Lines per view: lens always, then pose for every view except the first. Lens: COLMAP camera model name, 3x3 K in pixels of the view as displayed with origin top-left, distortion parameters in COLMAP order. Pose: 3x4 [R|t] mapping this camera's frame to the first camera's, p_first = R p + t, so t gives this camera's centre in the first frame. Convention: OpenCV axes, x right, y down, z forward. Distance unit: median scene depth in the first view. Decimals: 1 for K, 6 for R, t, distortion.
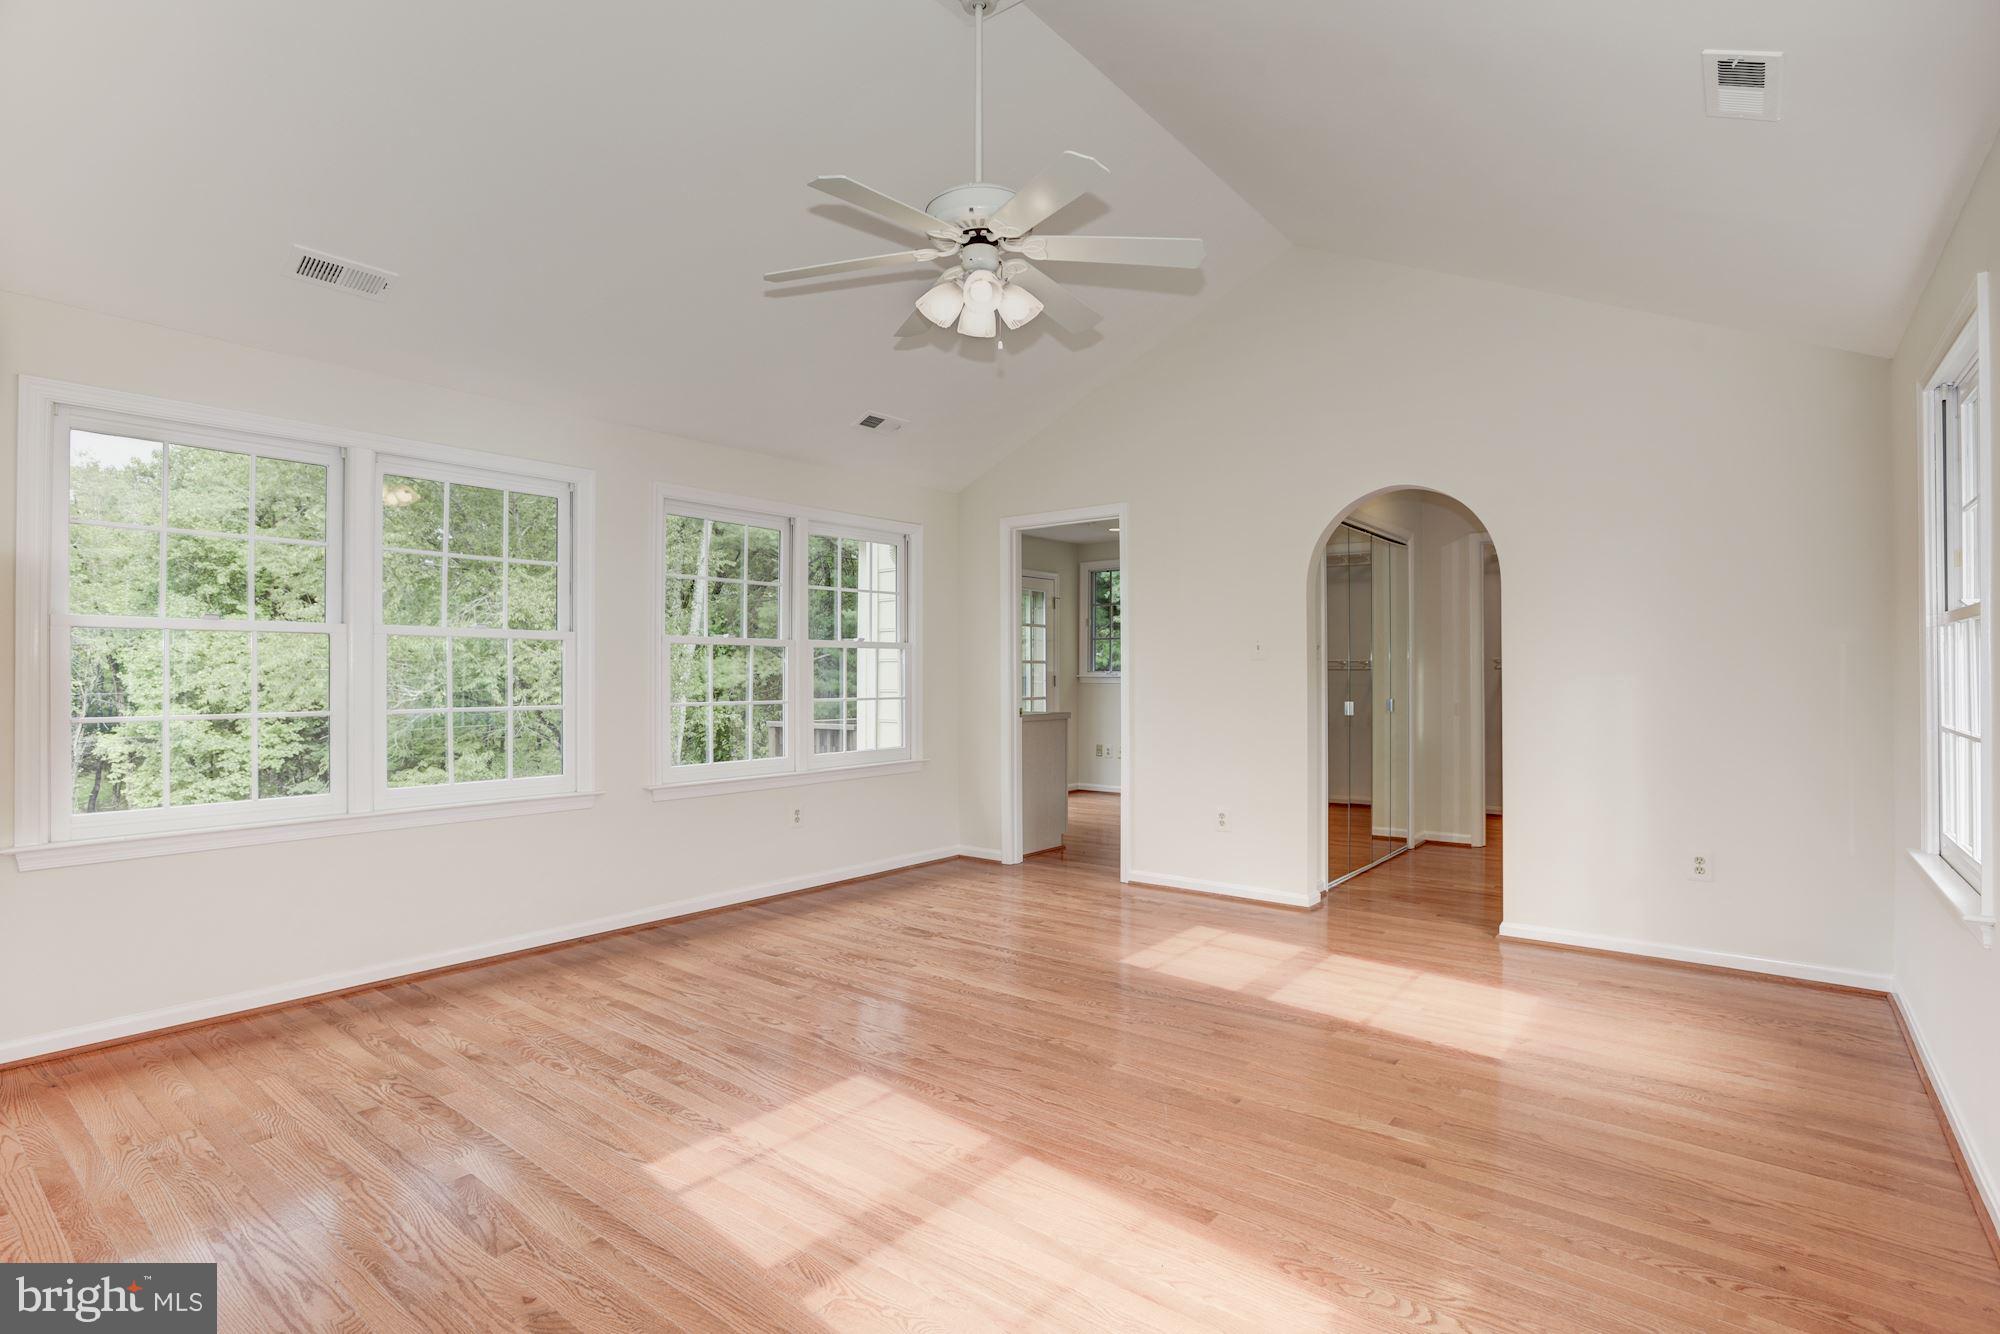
lens RADIAL K [[966.2, 0, 1006.1], [0, 966.2, 682.6], [0, 0, 1]] dist [-0.018936, 0.003538]
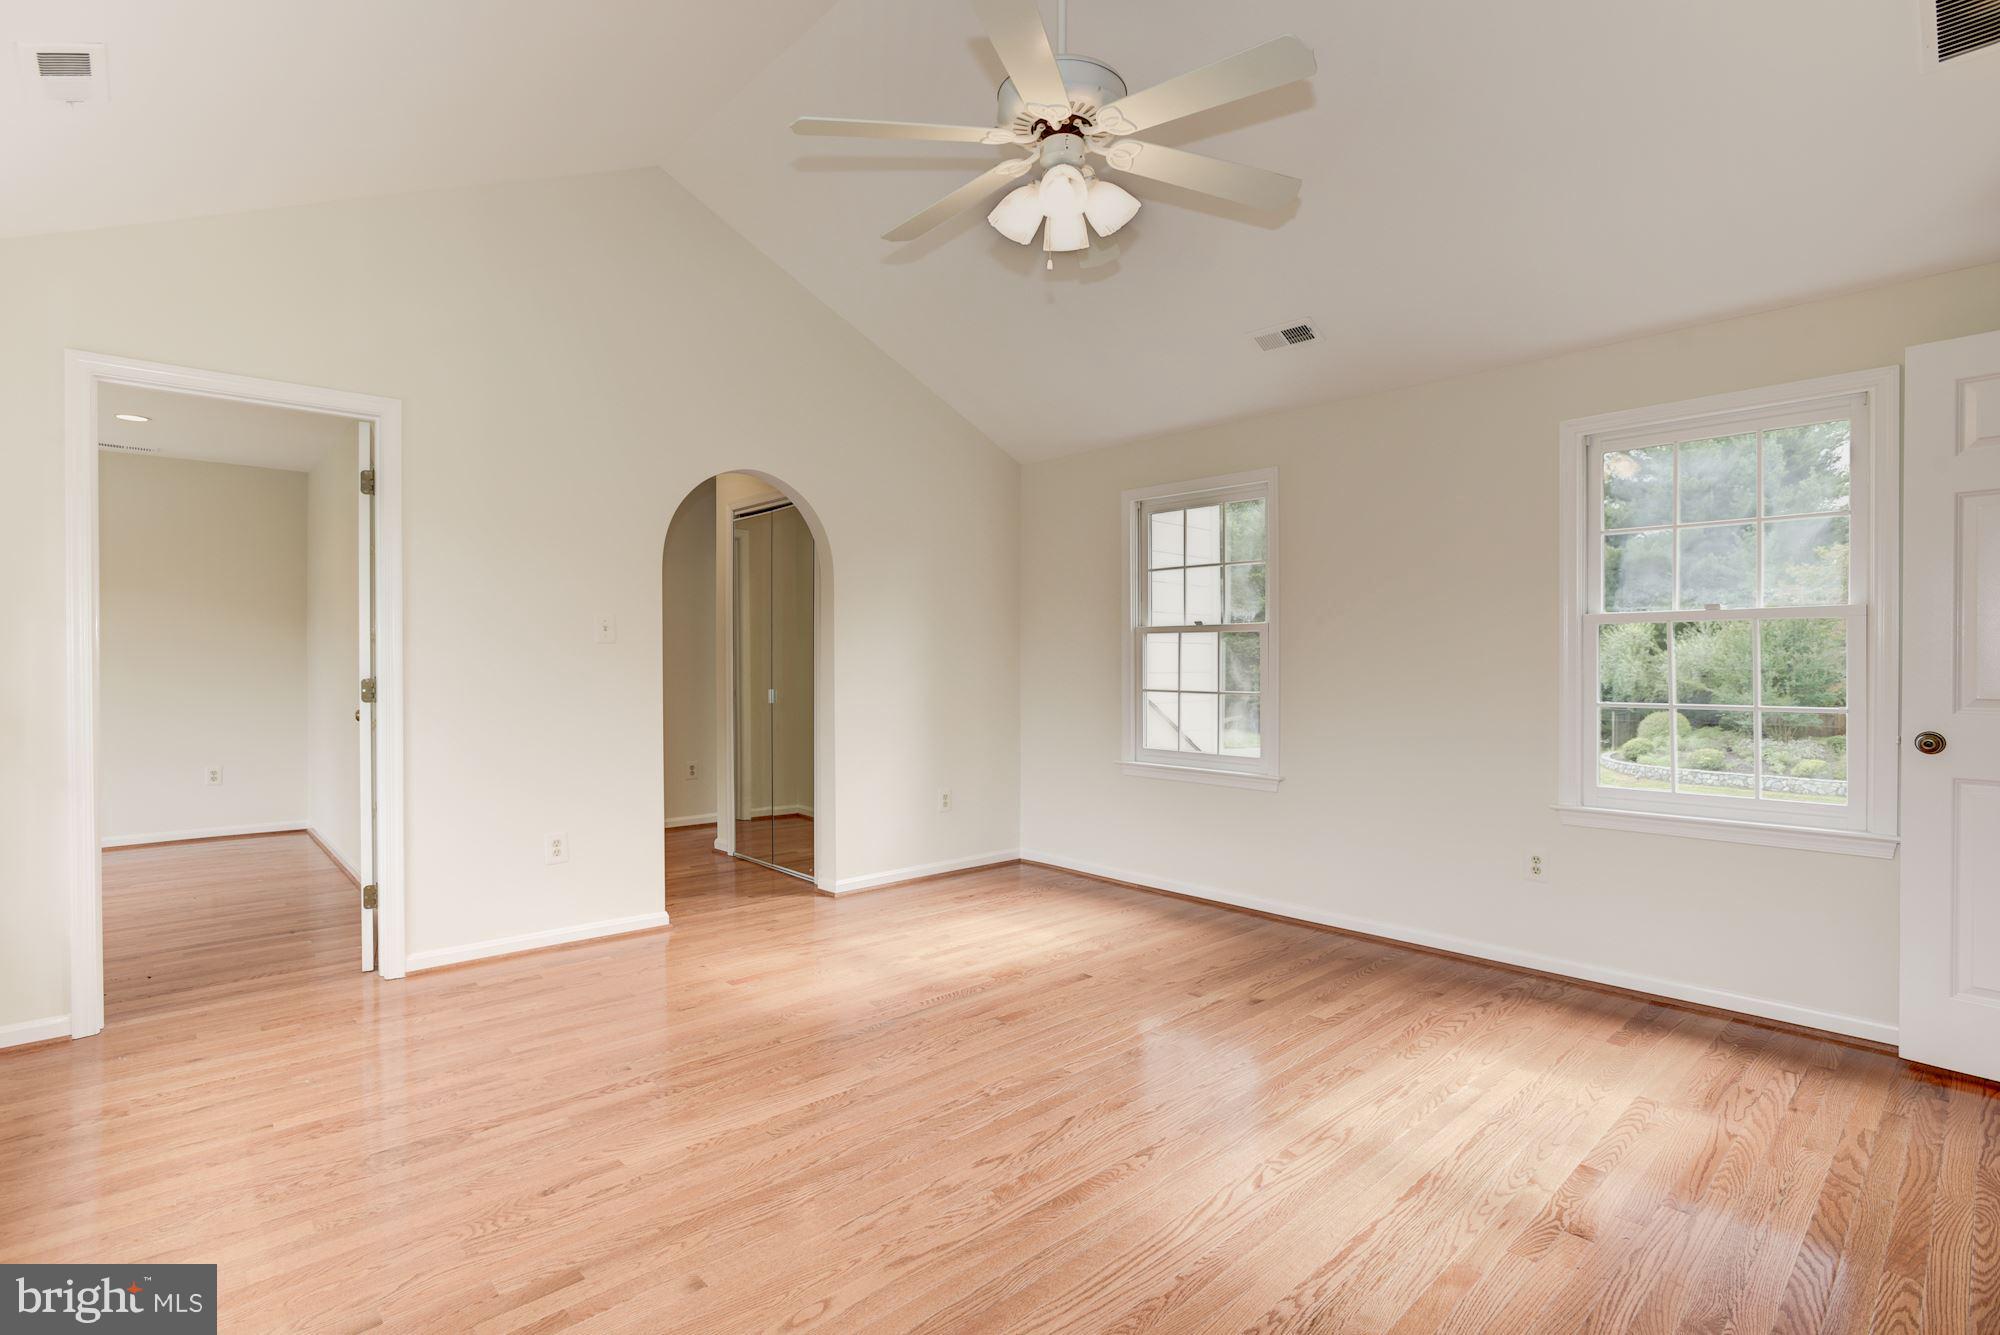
lens RADIAL K [[966.2, 0, 1004.8], [0, 966.2, 666.0], [0, 0, 1]] dist [-0.018936, 0.003538]
pose [[0.131757, 0.009762, 0.991234, -0.730664], [-0.000483, 0.999952, -0.009784, 0.006051], [-0.991282, 0.000810, 0.131755, 0.809416]]
